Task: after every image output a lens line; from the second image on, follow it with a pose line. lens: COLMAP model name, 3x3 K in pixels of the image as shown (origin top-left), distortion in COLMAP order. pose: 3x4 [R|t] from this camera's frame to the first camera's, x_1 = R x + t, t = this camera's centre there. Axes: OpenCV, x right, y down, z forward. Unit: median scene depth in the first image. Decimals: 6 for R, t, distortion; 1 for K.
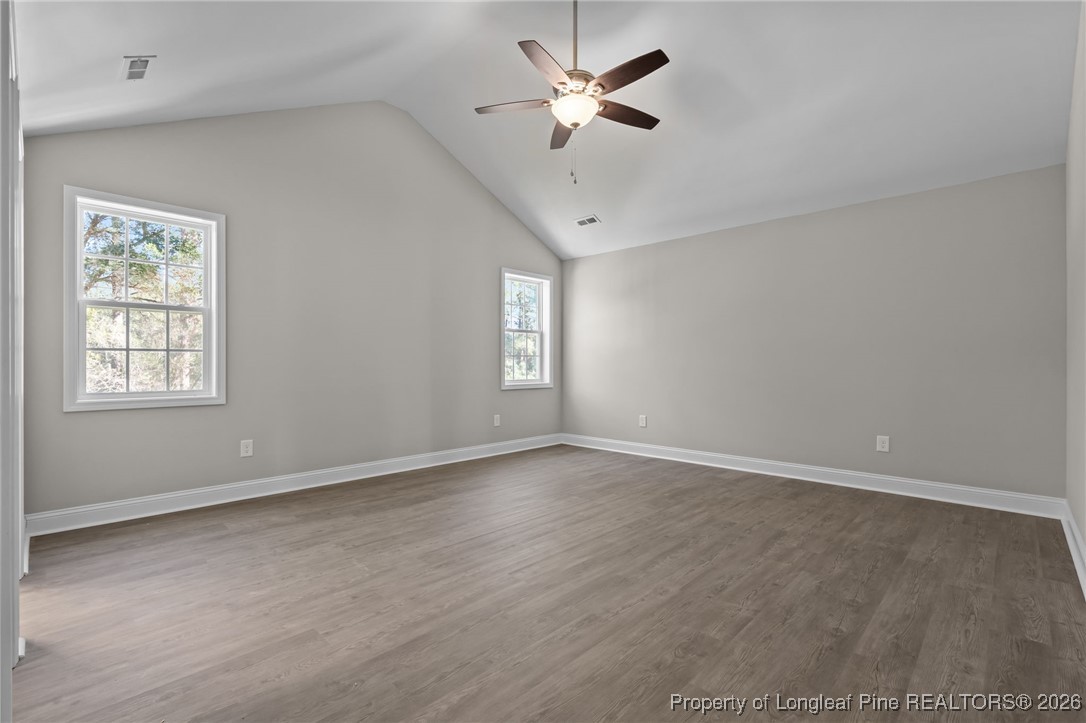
lens RADIAL K [[492.7, 0, 542.8], [0, 492.7, 363.2], [0, 0, 1]] dist [-0.004387, -0.000801]
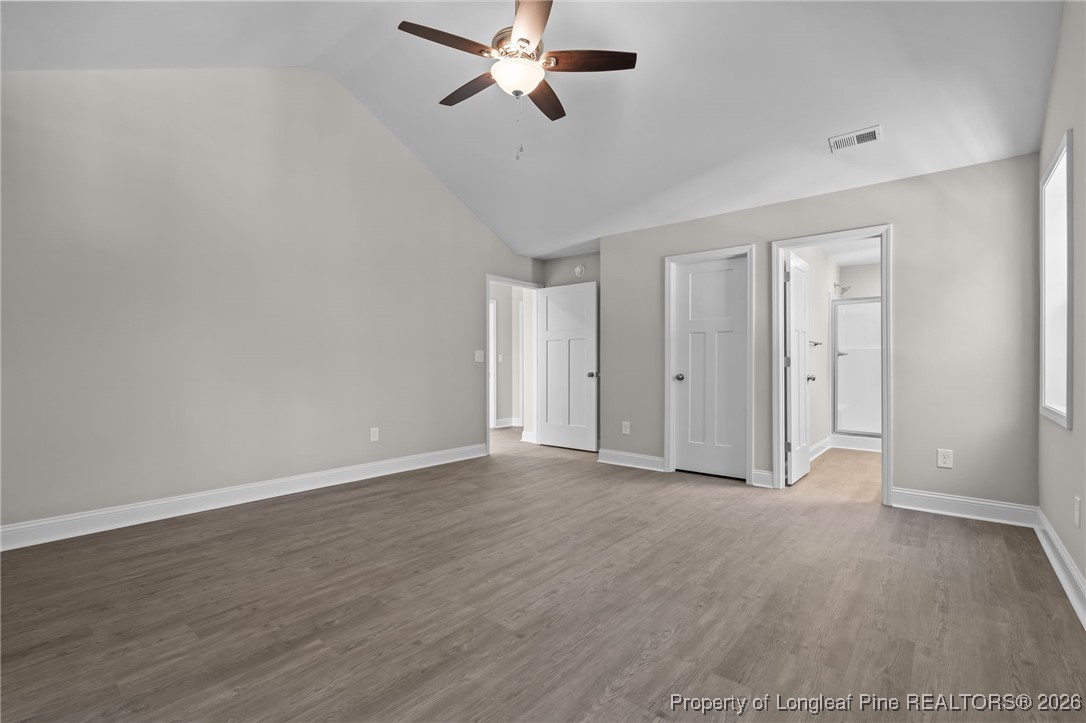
lens RADIAL K [[492.7, 0, 541.3], [0, 492.7, 362.9], [0, 0, 1]] dist [-0.004387, -0.000801]
pose [[-0.997560, 0.000210, -0.069813, 0.091696], [0.000133, 0.999999, 0.001110, -0.002672], [0.069813, 0.001098, -0.997559, 2.042275]]
